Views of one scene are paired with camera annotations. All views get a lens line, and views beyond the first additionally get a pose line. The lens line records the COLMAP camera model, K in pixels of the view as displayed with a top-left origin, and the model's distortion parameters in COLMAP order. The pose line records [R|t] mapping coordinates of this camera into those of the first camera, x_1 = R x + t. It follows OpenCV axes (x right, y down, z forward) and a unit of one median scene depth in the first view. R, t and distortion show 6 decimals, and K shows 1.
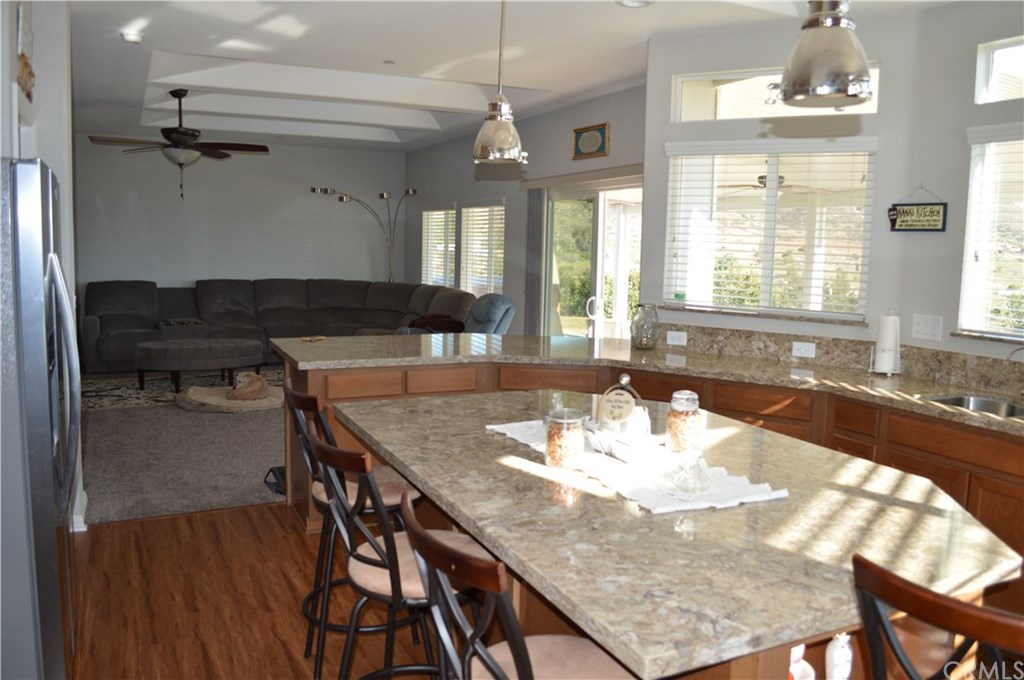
lens RADIAL K [[823.7, 0, 528.7], [0, 823.7, 339.8], [0, 0, 1]] dist [-0.082834, 0.008800]
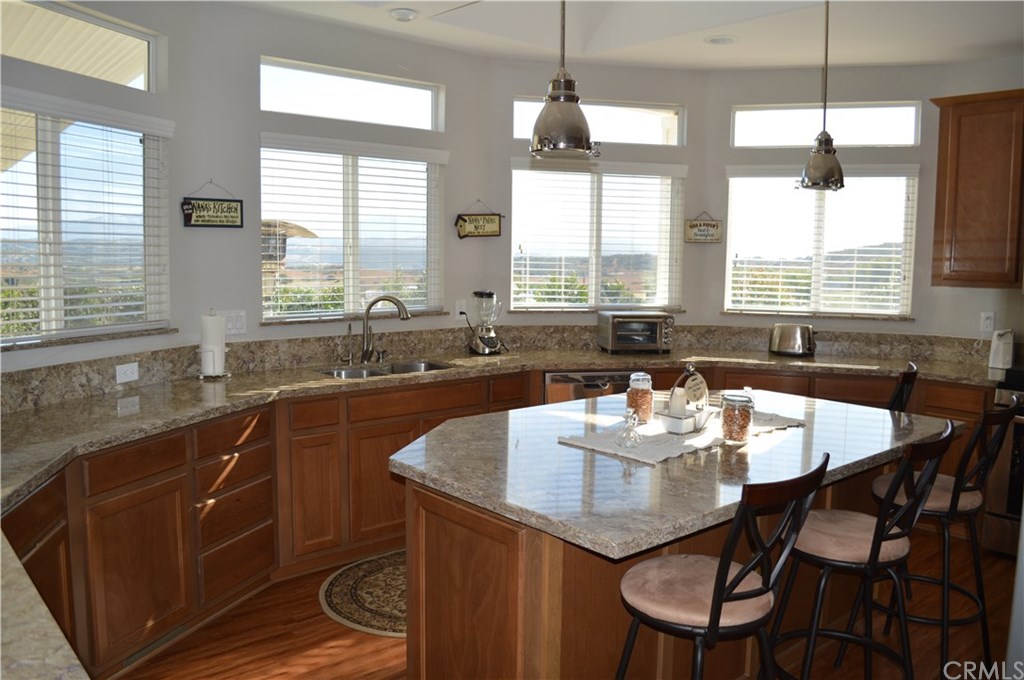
lens RADIAL K [[823.7, 0, 528.7], [0, 823.7, 339.8], [0, 0, 1]] dist [-0.082834, 0.008800]
pose [[-0.267144, -0.133987, 0.954296, -0.602569], [0.088902, 0.982637, 0.162854, -0.131029], [-0.959547, 0.128345, -0.250594, 0.928751]]
